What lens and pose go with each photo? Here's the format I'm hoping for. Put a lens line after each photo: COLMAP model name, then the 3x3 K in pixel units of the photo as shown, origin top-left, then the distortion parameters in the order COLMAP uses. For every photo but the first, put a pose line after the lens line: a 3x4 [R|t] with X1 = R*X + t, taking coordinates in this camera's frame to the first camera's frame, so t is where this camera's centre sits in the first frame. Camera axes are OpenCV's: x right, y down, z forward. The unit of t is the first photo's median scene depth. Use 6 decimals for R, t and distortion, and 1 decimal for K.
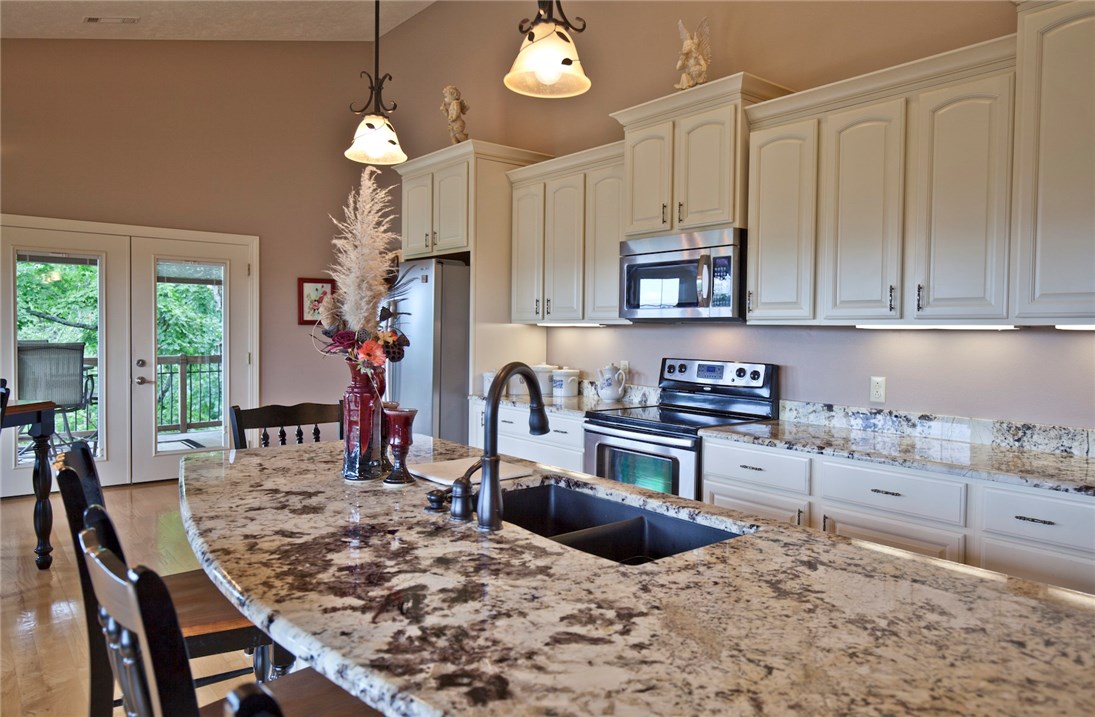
lens RADIAL K [[730.0, 0, 558.0], [0, 730.0, 346.6], [0, 0, 1]] dist [0.007134, -0.001859]
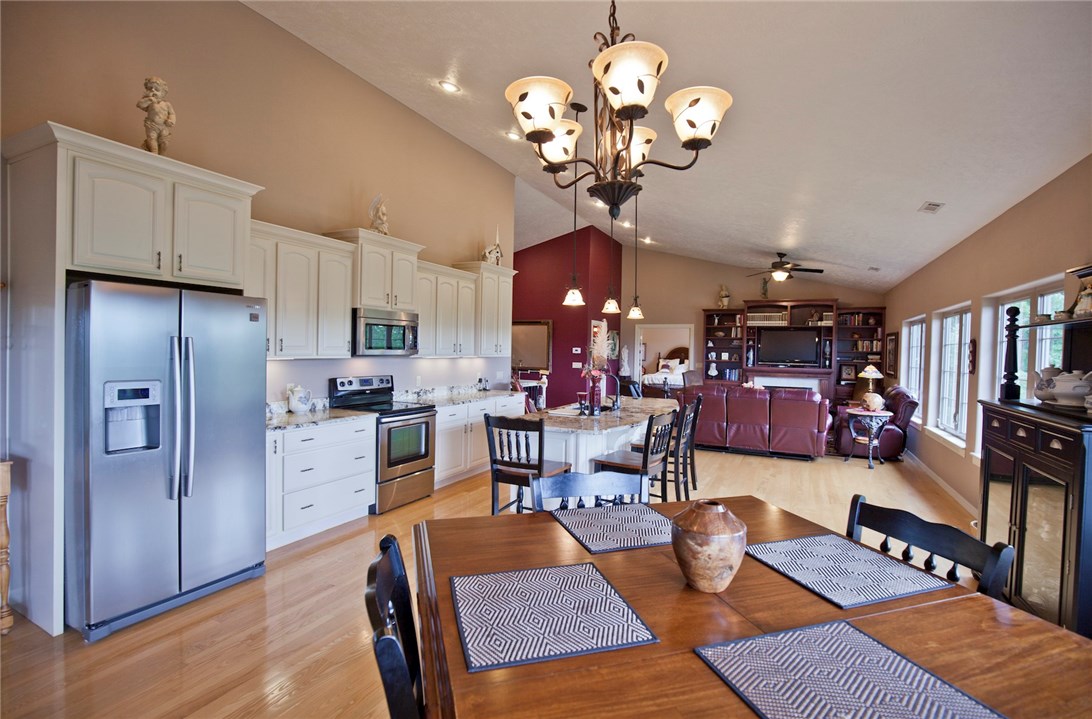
lens RADIAL K [[501.3, 0, 544.9], [0, 501.3, 357.7], [0, 0, 1]] dist [-0.029476, 0.000360]
pose [[-0.406970, -0.011199, 0.913373, -1.215801], [0.026135, 0.999373, 0.023898, -0.050819], [-0.913067, 0.033596, -0.406422, 1.178589]]
